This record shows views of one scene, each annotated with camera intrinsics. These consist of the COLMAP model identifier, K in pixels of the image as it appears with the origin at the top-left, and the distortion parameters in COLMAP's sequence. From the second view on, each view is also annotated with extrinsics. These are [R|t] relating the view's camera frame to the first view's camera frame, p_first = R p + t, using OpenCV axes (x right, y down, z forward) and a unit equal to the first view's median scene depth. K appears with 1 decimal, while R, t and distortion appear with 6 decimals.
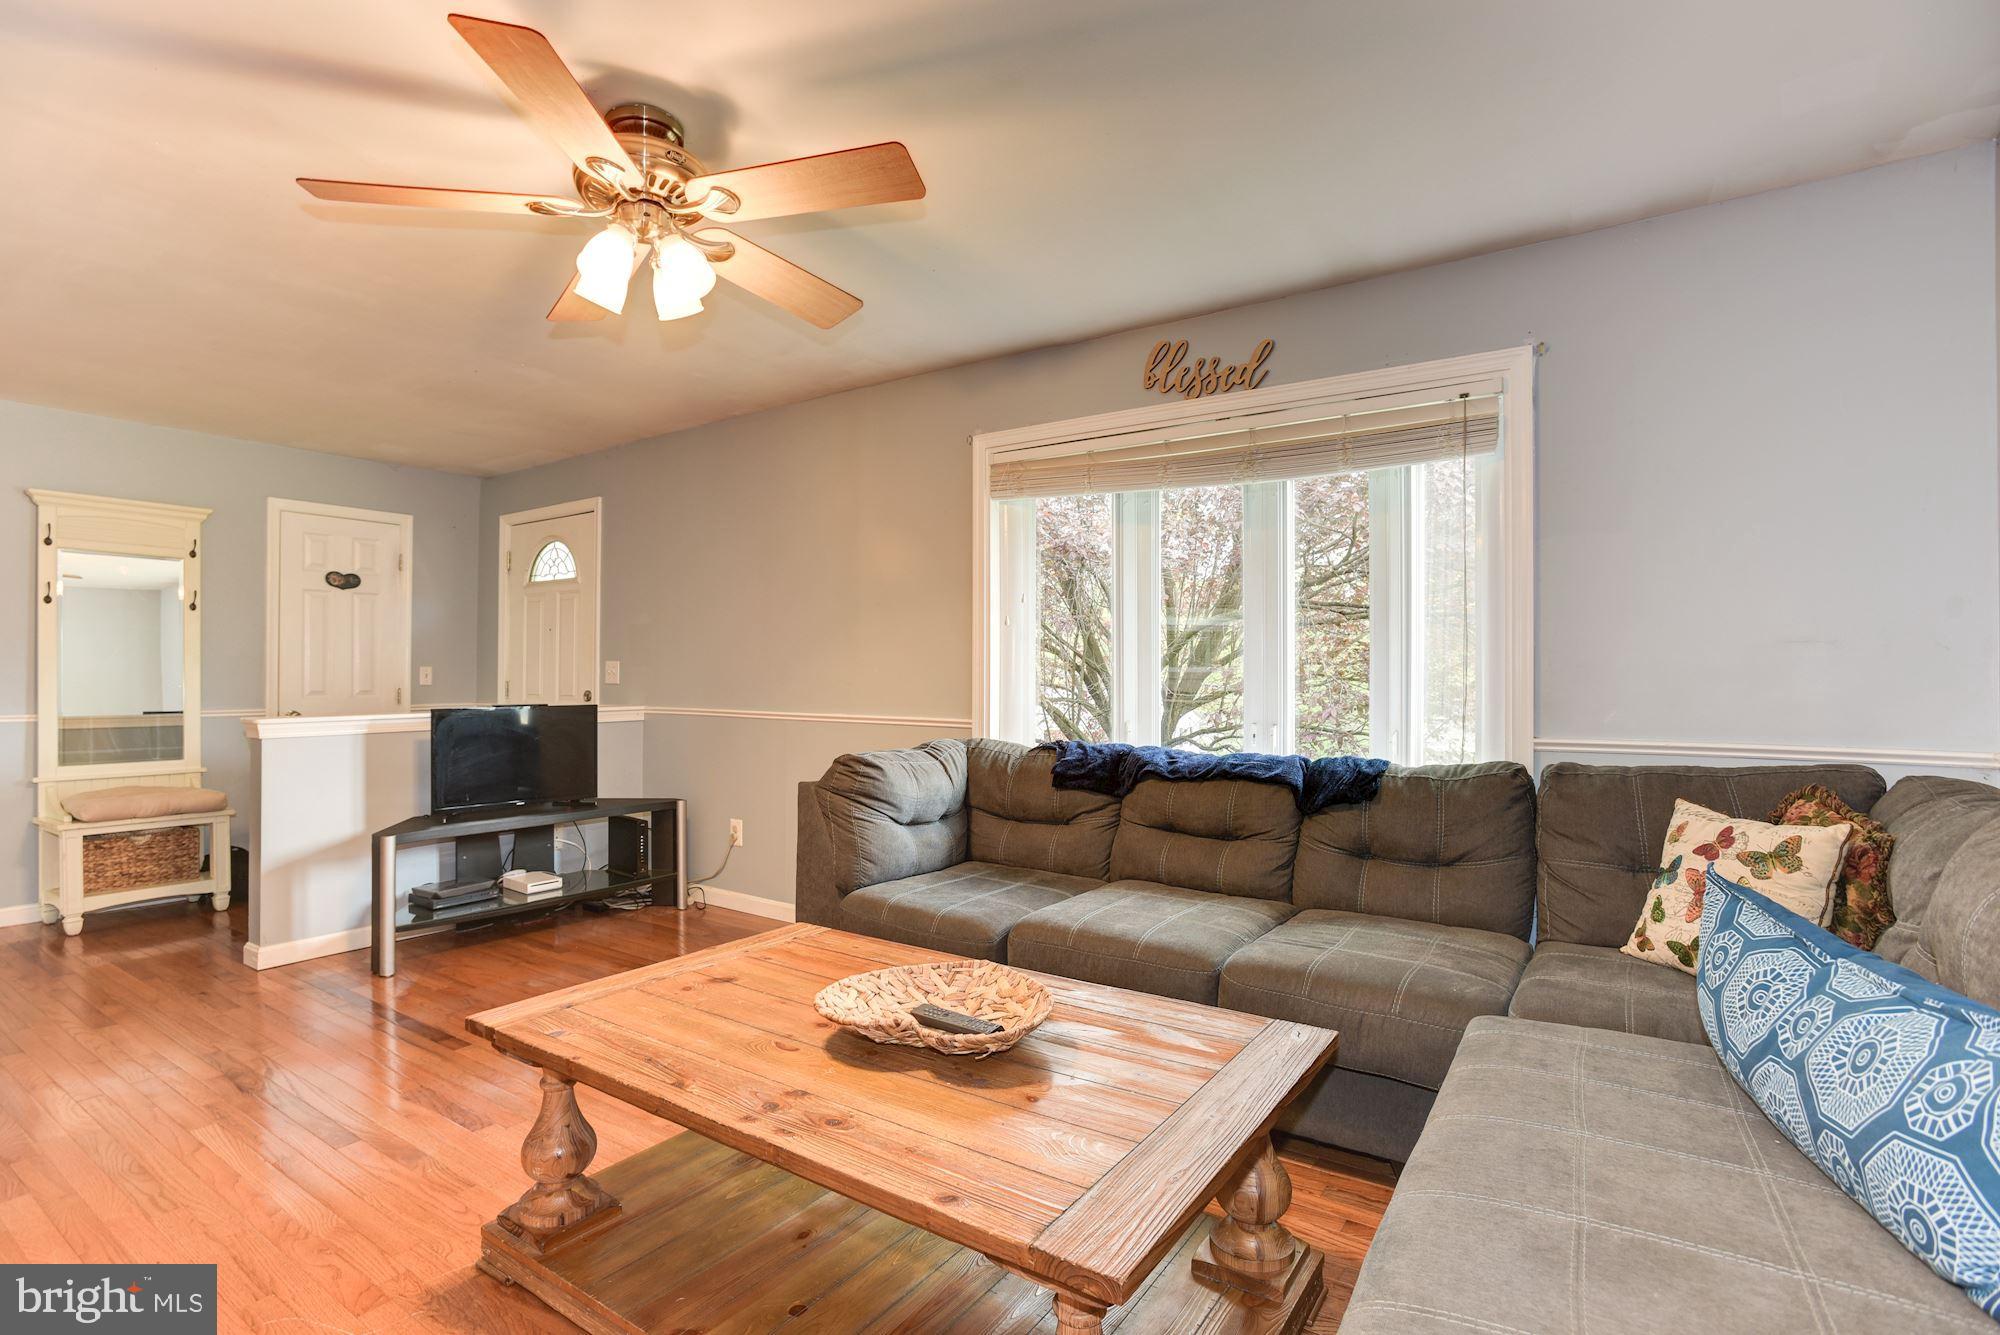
lens RADIAL K [[957.8, 0, 998.5], [0, 957.8, 669.3], [0, 0, 1]] dist [-0.039863, 0.015617]
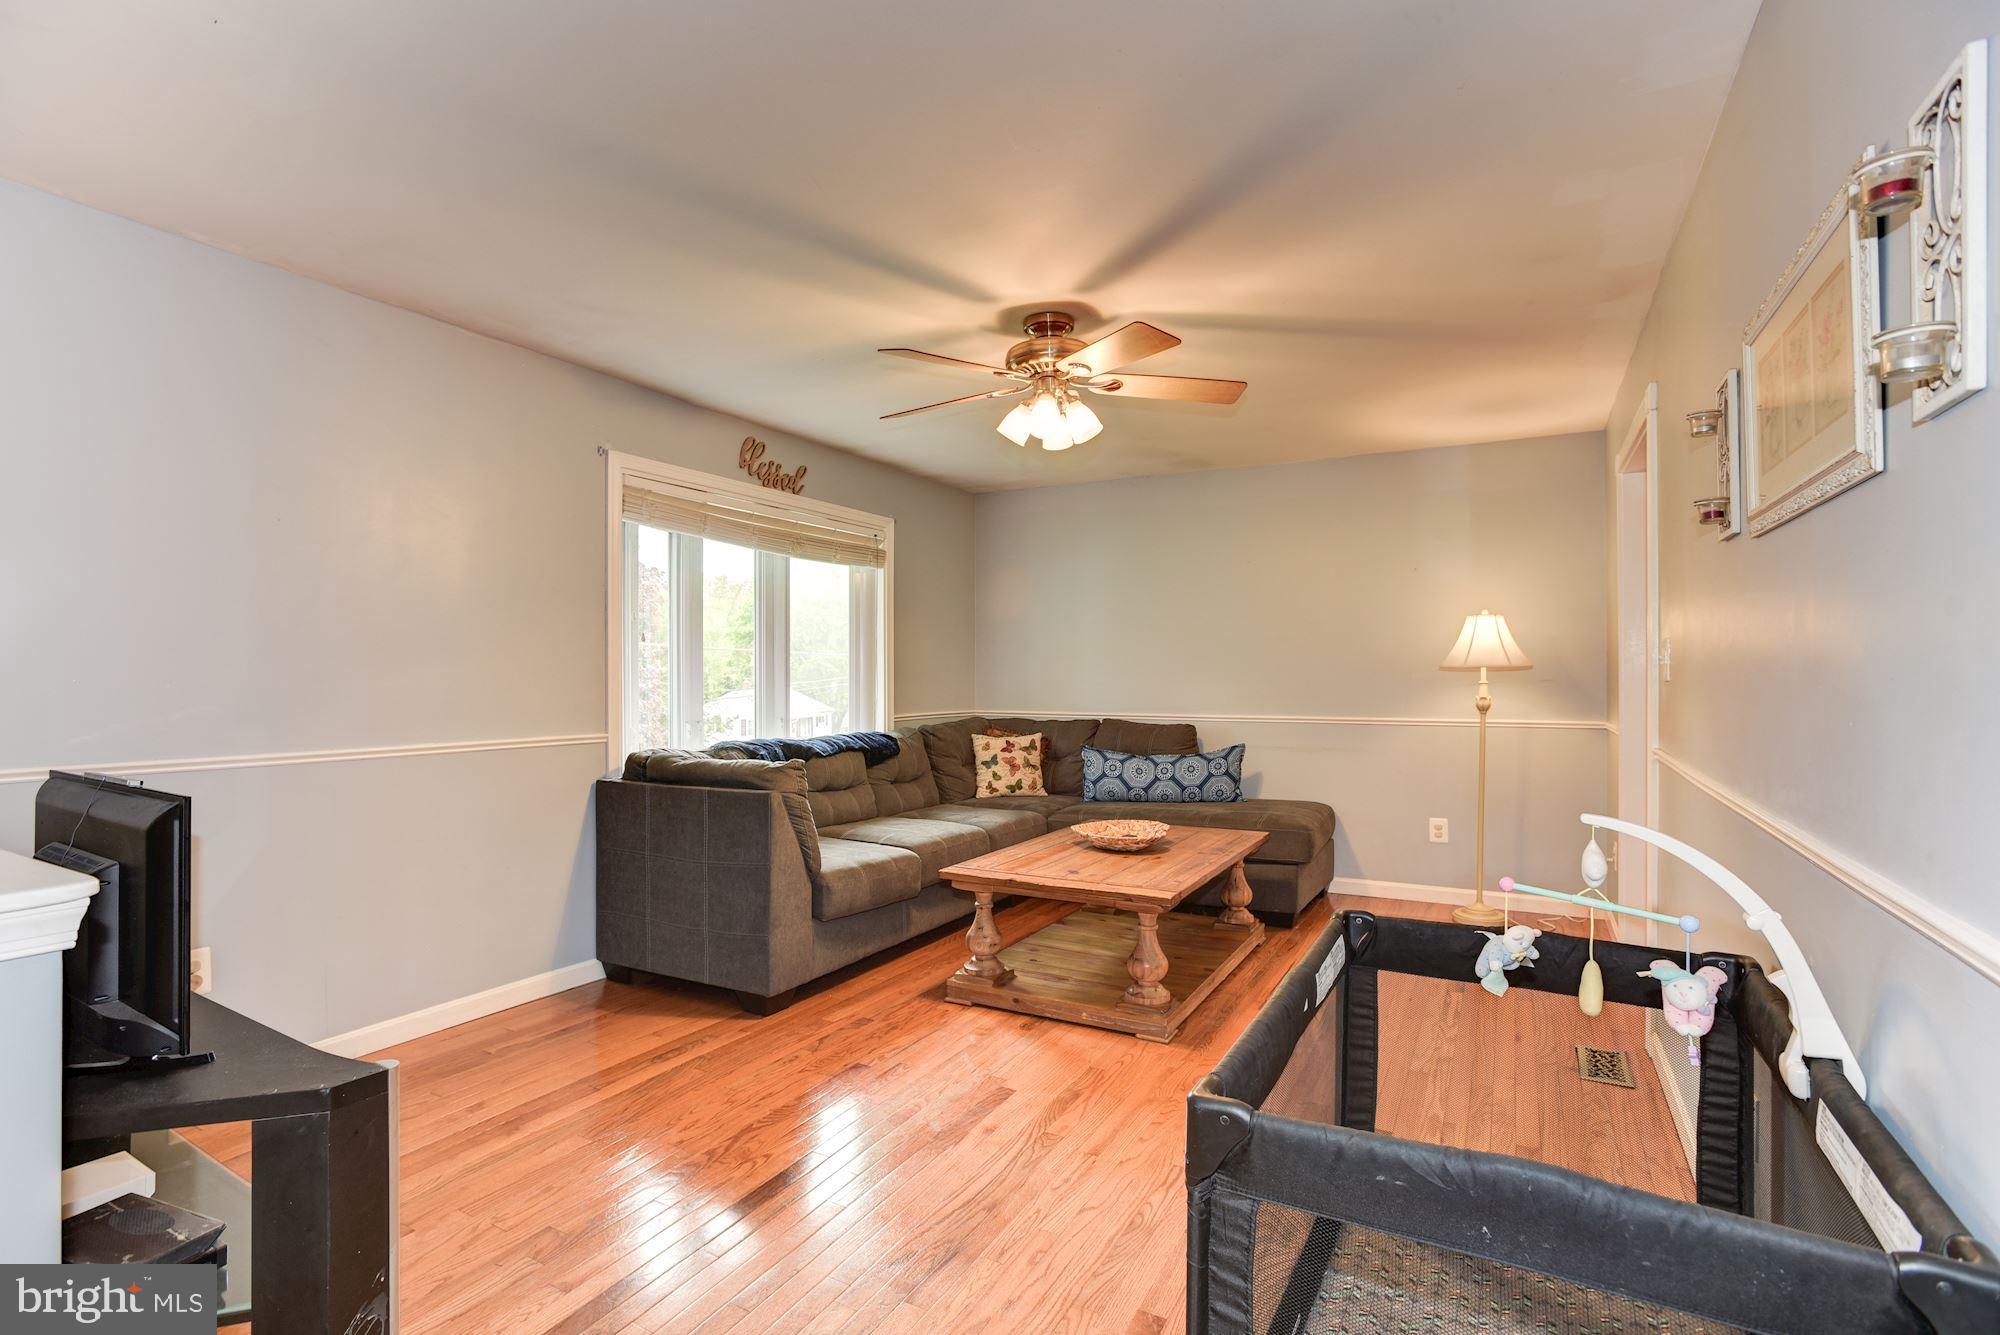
lens RADIAL K [[957.8, 0, 1002.2], [0, 957.8, 666.8], [0, 0, 1]] dist [-0.039863, 0.015617]
pose [[-0.082947, 0.009086, 0.996513, -1.244887], [-0.002709, 0.999953, -0.009343, -0.009851], [-0.996550, -0.003474, -0.082918, 0.796365]]
